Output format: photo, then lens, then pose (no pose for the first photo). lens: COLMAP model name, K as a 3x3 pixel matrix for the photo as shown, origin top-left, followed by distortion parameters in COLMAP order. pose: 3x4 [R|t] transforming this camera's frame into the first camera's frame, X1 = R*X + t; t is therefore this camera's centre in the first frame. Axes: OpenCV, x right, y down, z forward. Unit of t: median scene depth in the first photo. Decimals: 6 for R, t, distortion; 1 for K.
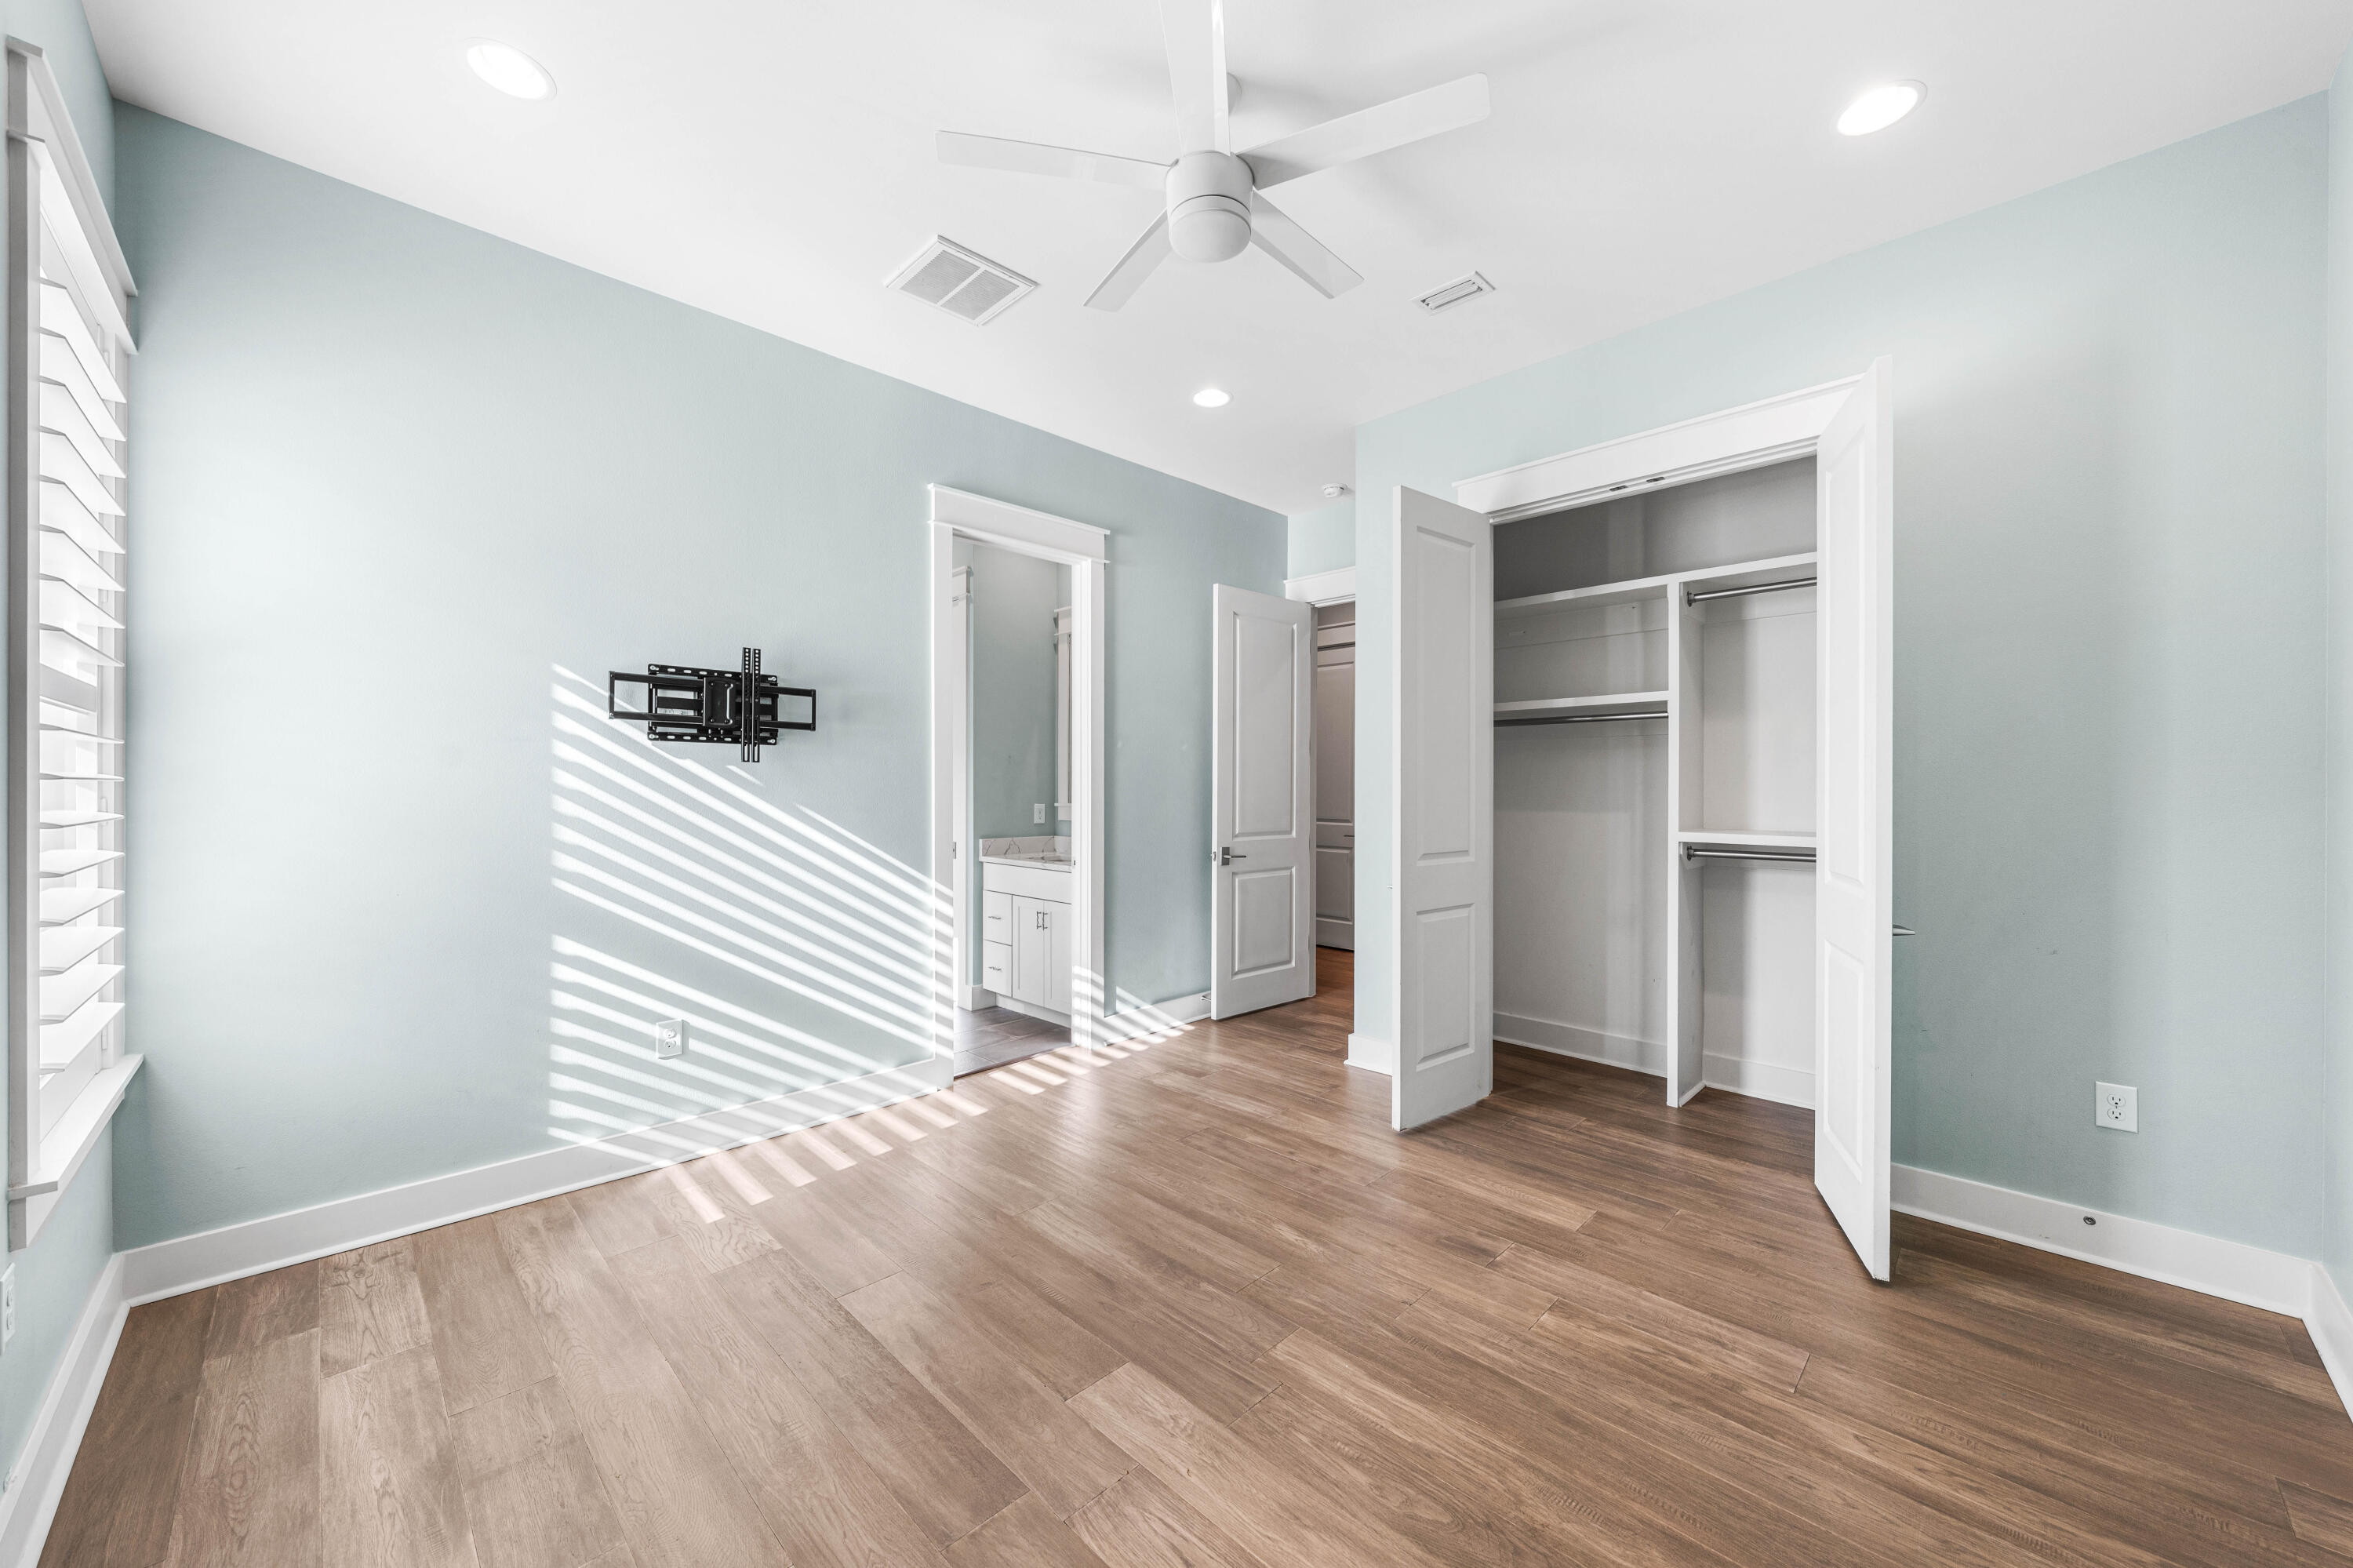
lens RADIAL K [[868.9, 0, 1176.5], [0, 868.9, 784.0], [0, 0, 1]] dist [0.000643, 0.000018]
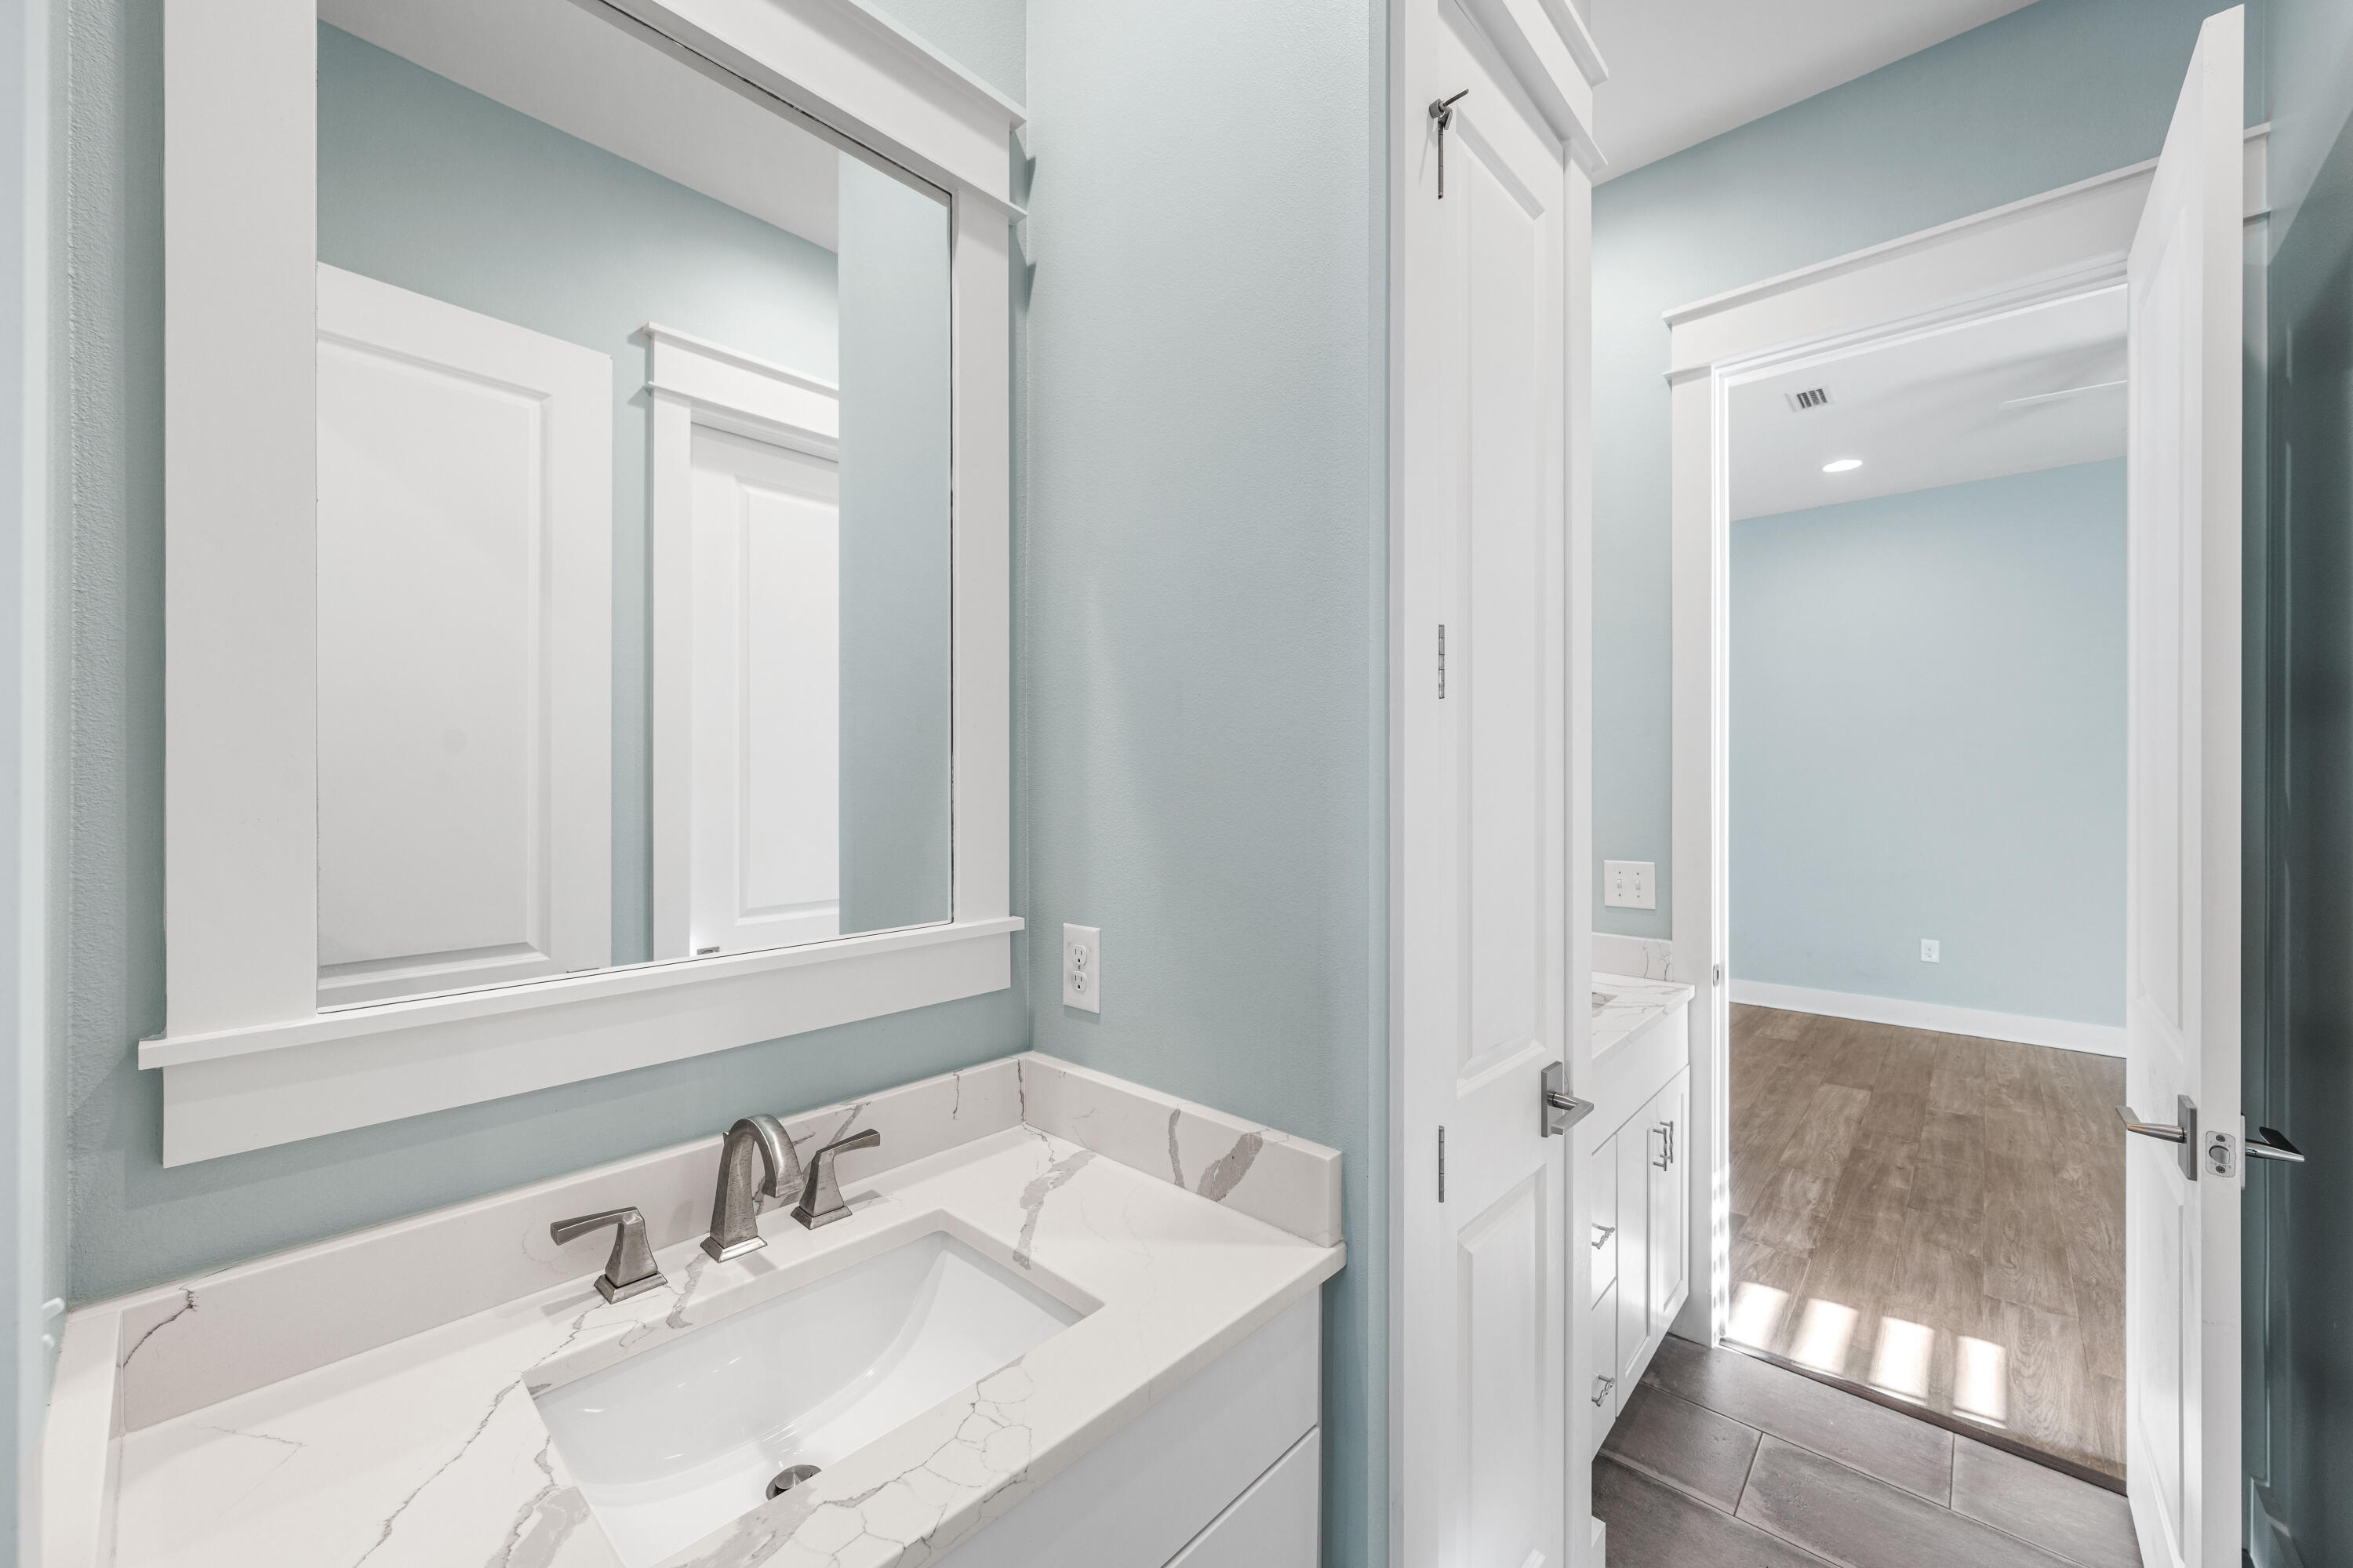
lens RADIAL K [[895.2, 0, 1156.1], [0, 895.2, 772.8], [0, 0, 1]] dist [0.001668, 0.000308]
pose [[-0.041325, 0.010769, 0.999088, -0.956280], [0.008846, 0.999907, -0.010412, -0.038778], [-0.999107, 0.008408, -0.041417, 2.060925]]
